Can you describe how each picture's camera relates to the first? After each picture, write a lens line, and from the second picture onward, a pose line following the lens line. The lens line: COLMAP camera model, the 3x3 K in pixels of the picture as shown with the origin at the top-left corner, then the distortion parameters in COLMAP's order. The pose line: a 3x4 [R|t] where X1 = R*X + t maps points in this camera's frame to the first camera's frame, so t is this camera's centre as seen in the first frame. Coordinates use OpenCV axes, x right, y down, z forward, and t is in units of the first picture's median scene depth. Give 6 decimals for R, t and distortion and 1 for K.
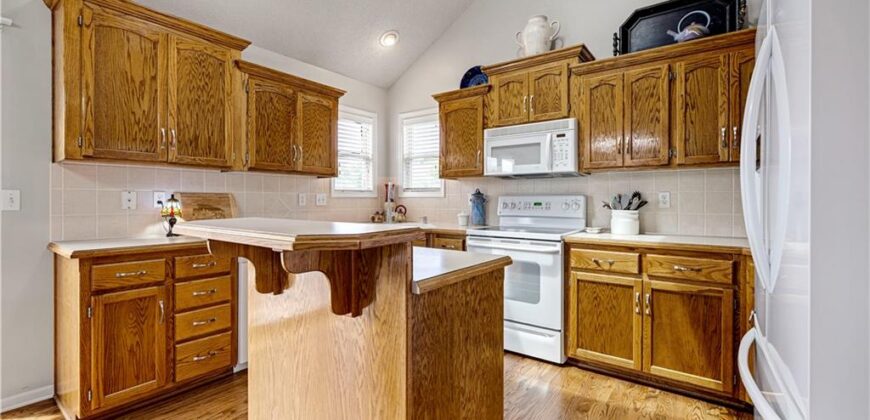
lens RADIAL K [[374.1, 0, 426.7], [0, 374.1, 199.1], [0, 0, 1]] dist [-0.003387, 0.000676]
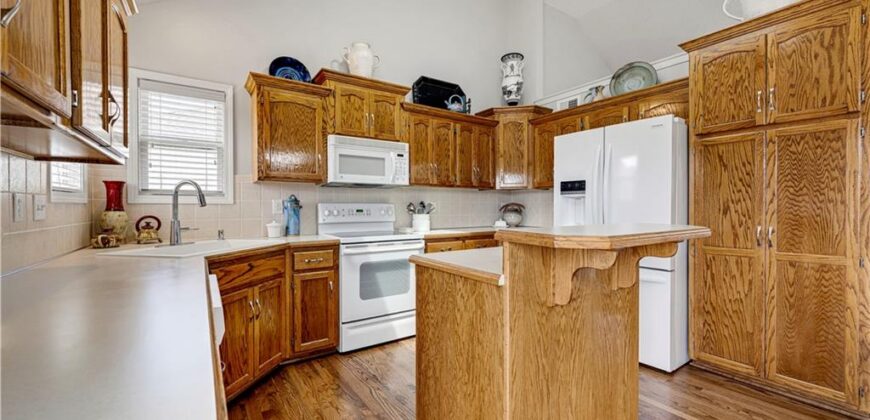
lens RADIAL K [[348.2, 0, 433.3], [0, 348.2, 209.6], [0, 0, 1]] dist [-0.002459, 0.000706]
pose [[0.311634, -0.008037, 0.950168, -0.785501], [-0.000407, 0.999963, 0.008592, 0.000603], [-0.950202, -0.003064, 0.311619, 0.590446]]
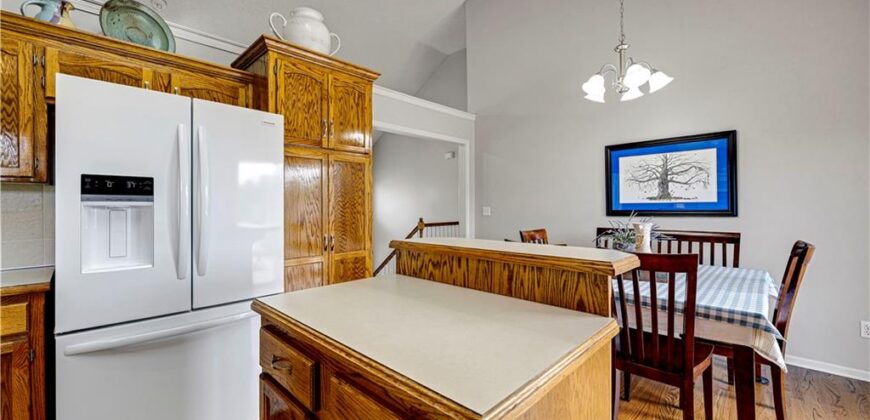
lens RADIAL K [[348.2, 0, 432.6], [0, 348.2, 204.6], [0, 0, 1]] dist [-0.002459, 0.000706]
pose [[-0.994154, 0.004868, 0.107864, -0.148987], [0.004237, 0.999973, -0.006080, -0.028977], [-0.107890, -0.005588, -0.994147, 1.050115]]
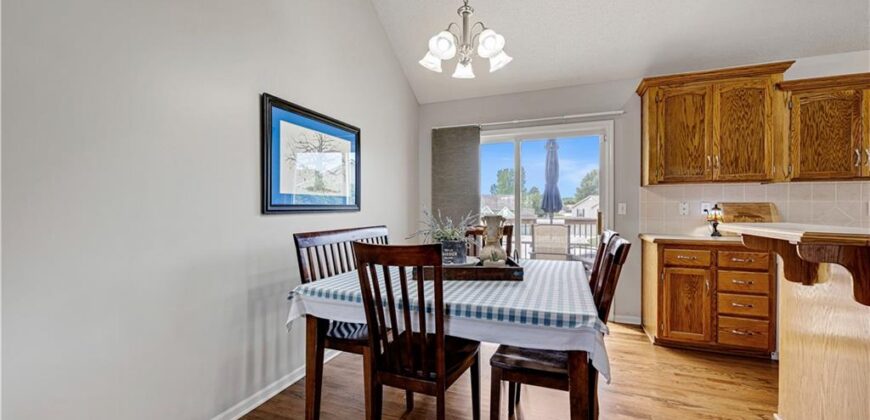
lens RADIAL K [[348.2, 0, 437.0], [0, 348.2, 211.6], [0, 0, 1]] dist [-0.002459, 0.000706]
pose [[0.295901, 0.008697, -0.955179, 0.214093], [0.002162, 0.999950, 0.009774, -0.001558], [0.955216, -0.004957, 0.295867, -0.324628]]
